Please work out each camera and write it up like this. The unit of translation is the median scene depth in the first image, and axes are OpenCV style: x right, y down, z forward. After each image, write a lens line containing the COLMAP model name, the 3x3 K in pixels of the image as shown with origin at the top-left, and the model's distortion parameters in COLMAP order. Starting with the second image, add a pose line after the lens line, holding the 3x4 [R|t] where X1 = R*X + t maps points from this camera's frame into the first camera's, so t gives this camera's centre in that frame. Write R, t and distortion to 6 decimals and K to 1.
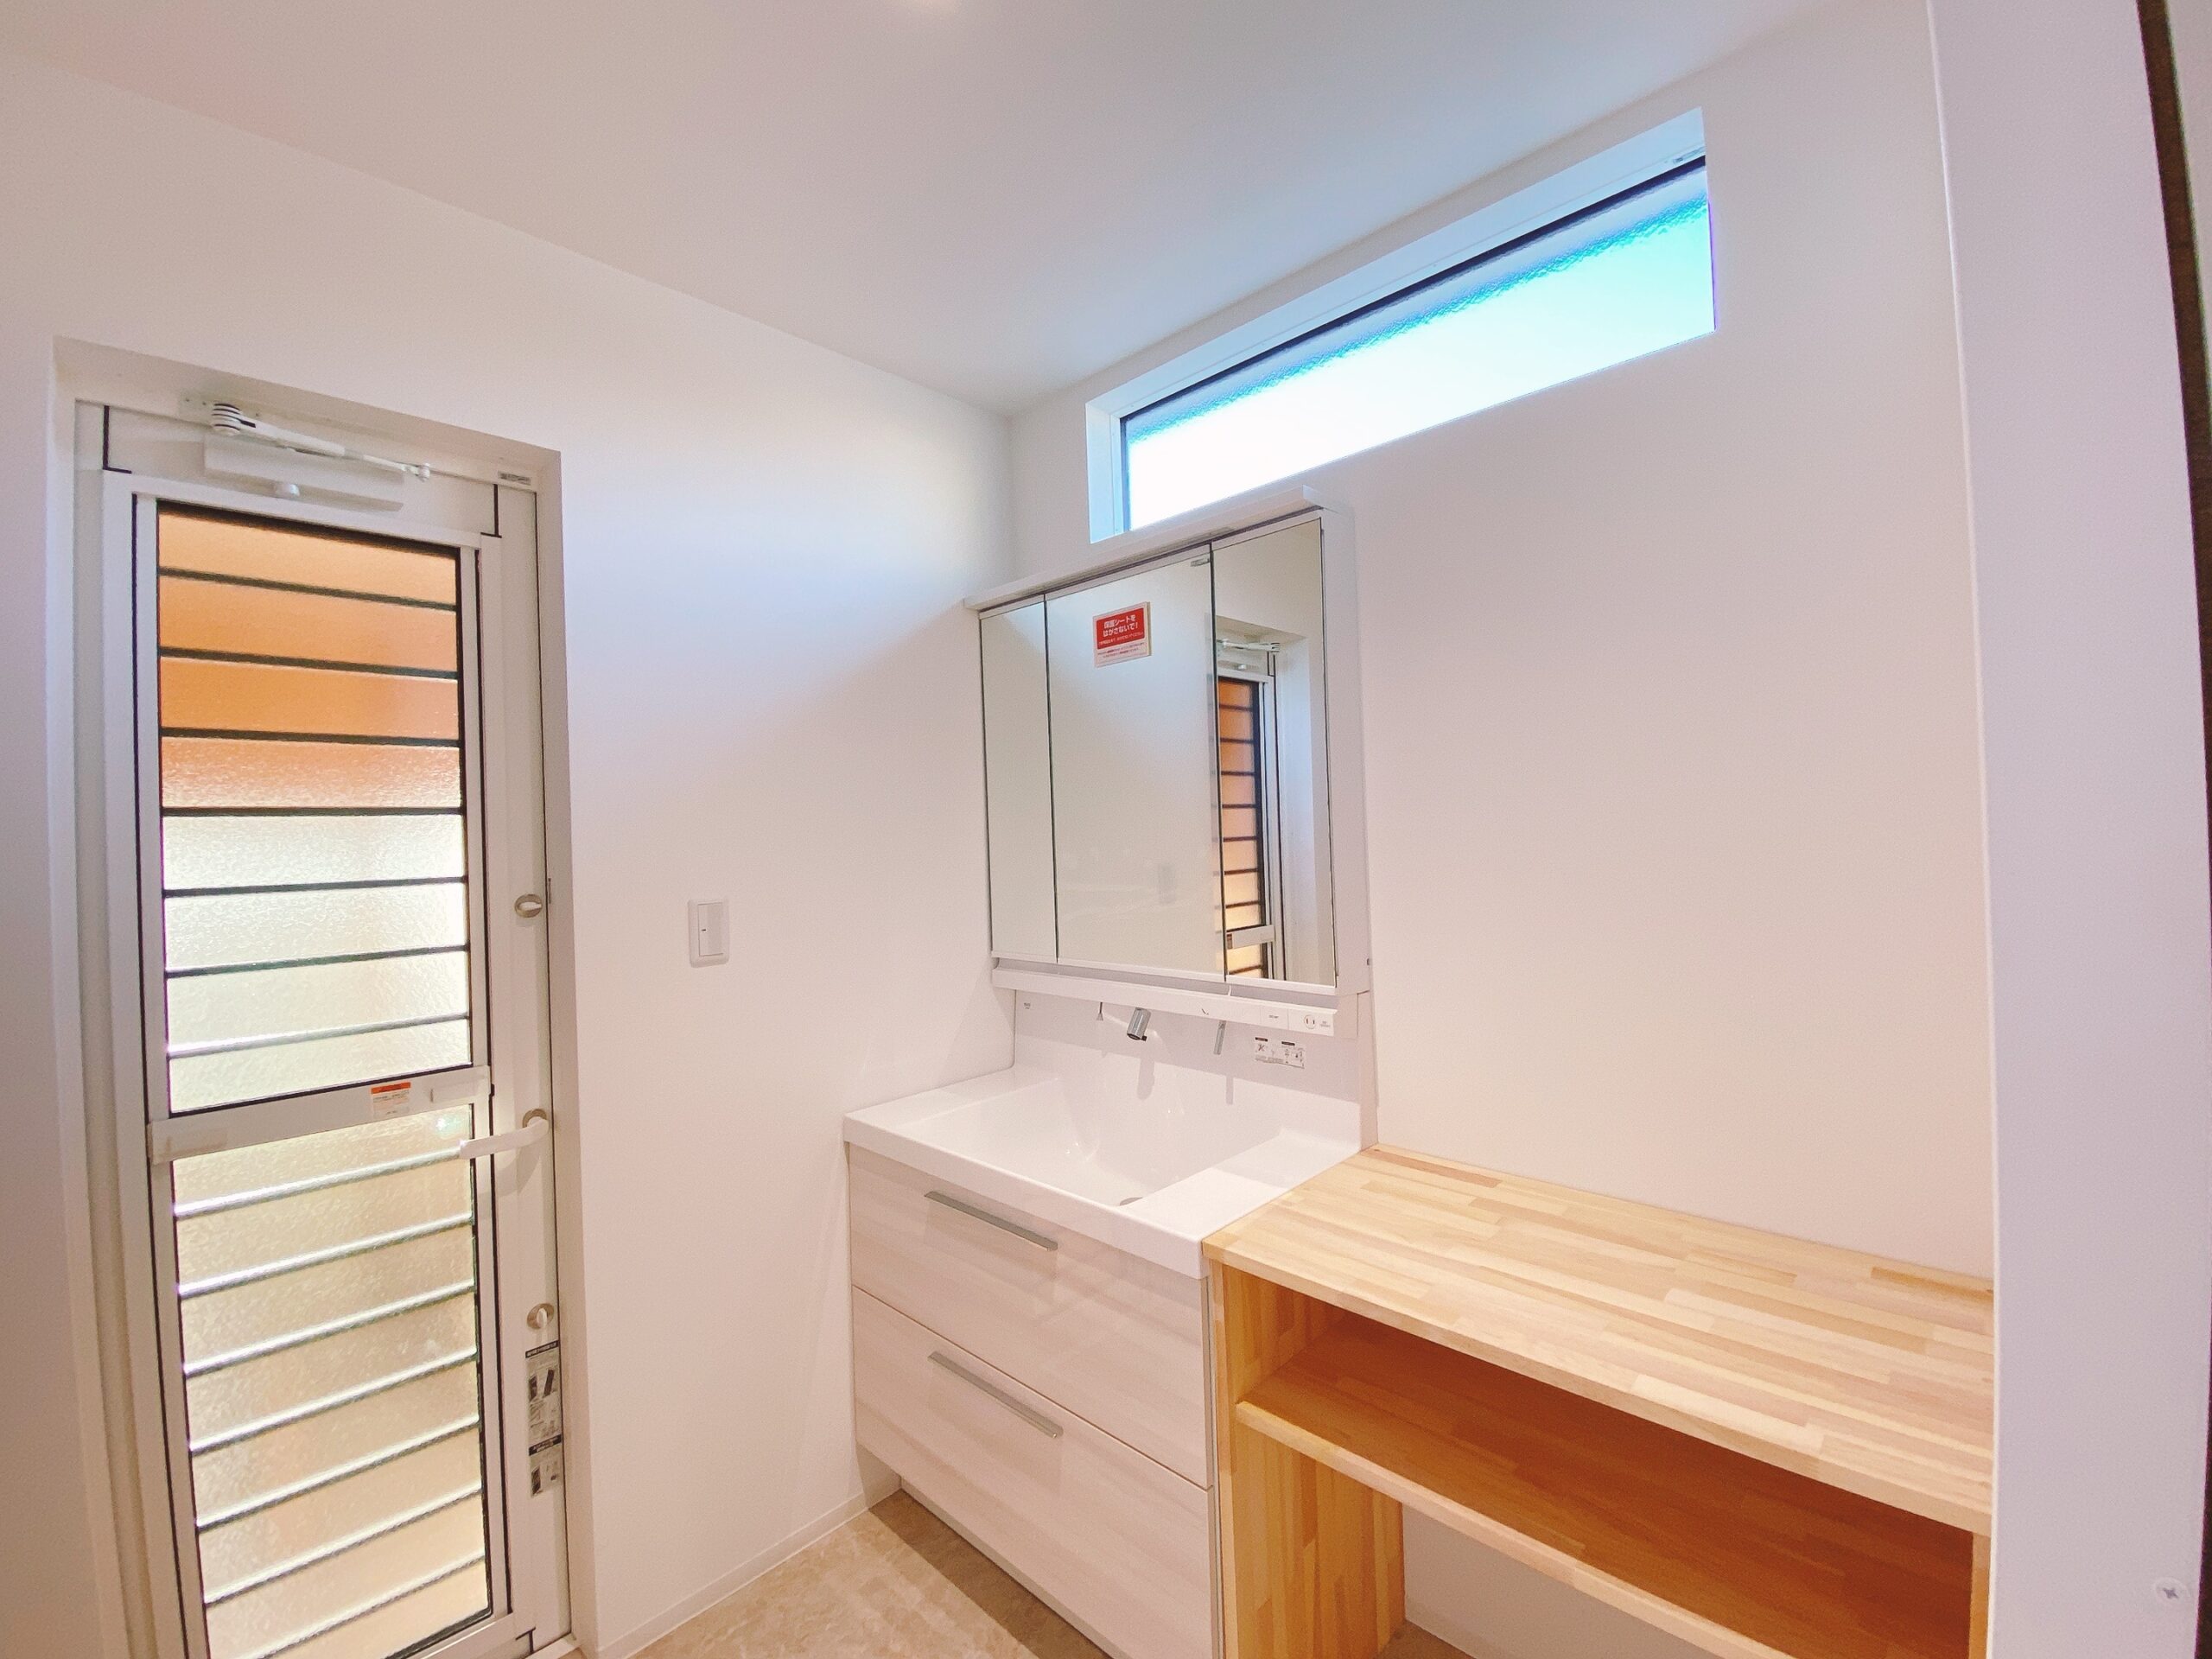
lens RADIAL K [[906.2, 0, 1106.3], [0, 906.2, 839.7], [0, 0, 1]] dist [0.000638, -0.013623]
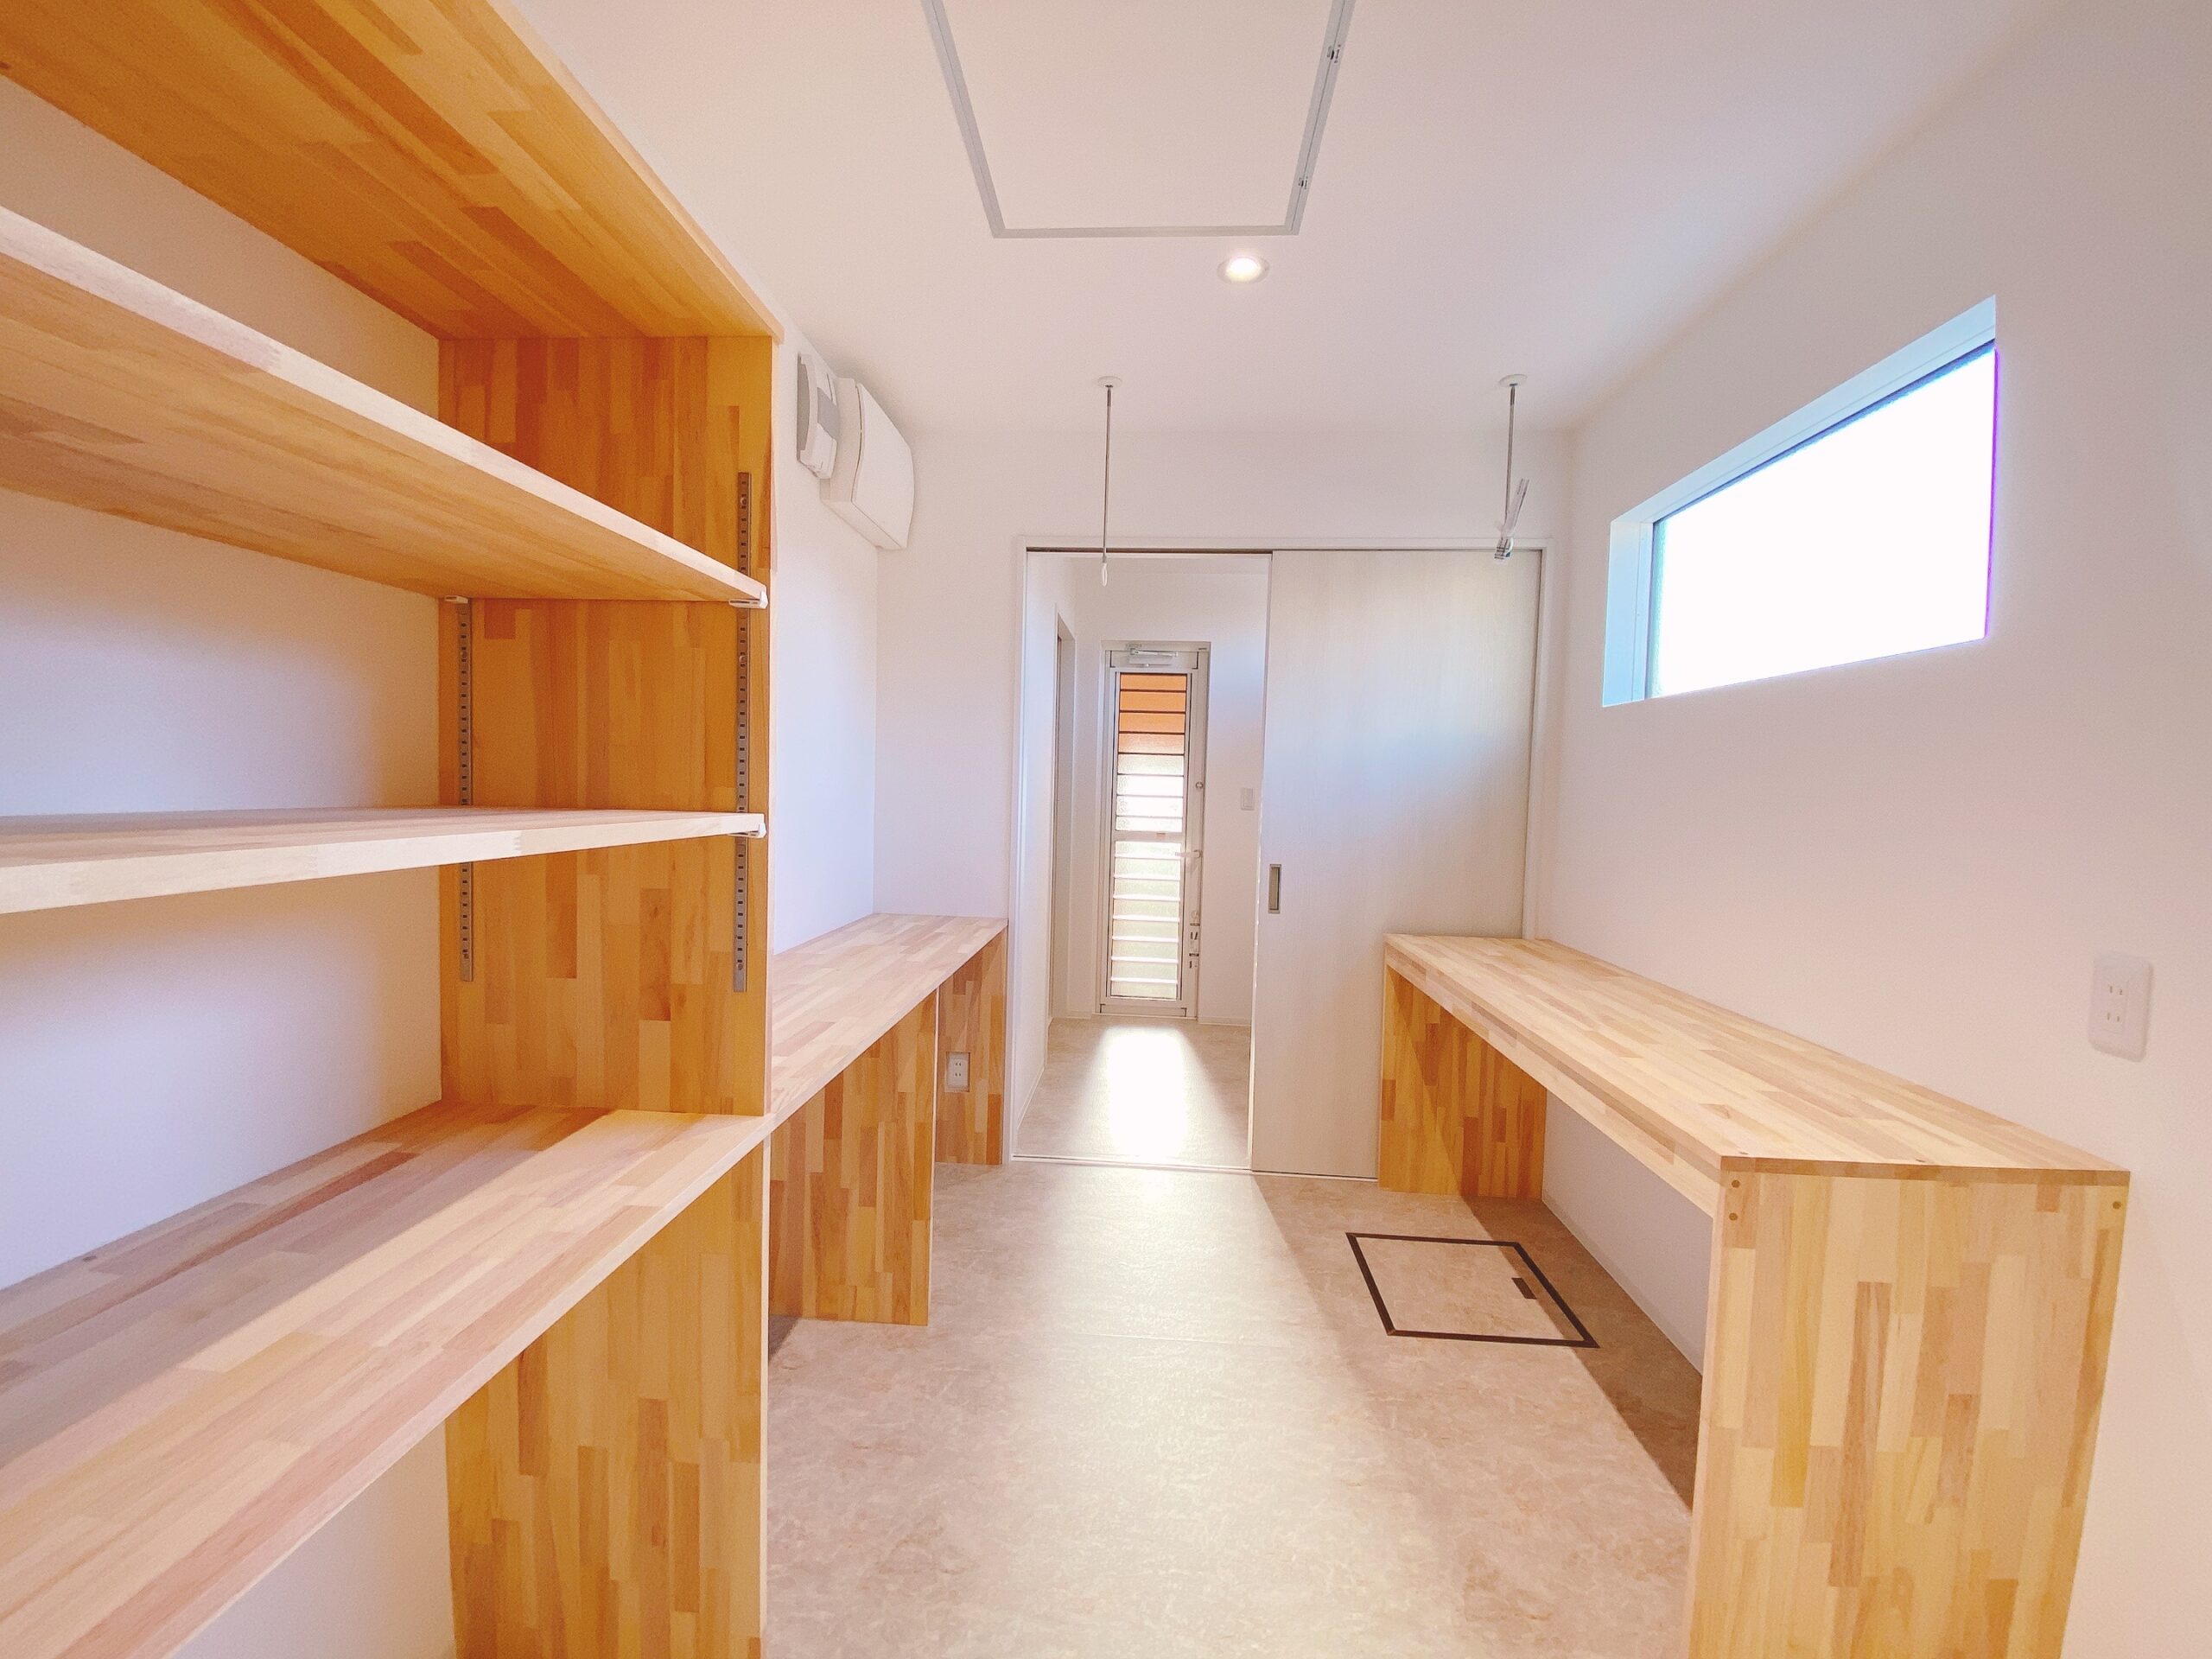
lens RADIAL K [[877.8, 0, 1101.6], [0, 877.8, 827.4], [0, 0, 1]] dist [0.000856, 0.000088]
pose [[0.631293, 0.089722, -0.770337, 1.576380], [-0.039723, 0.995722, 0.083419, -0.025003], [0.774527, -0.022062, 0.632156, -1.251241]]
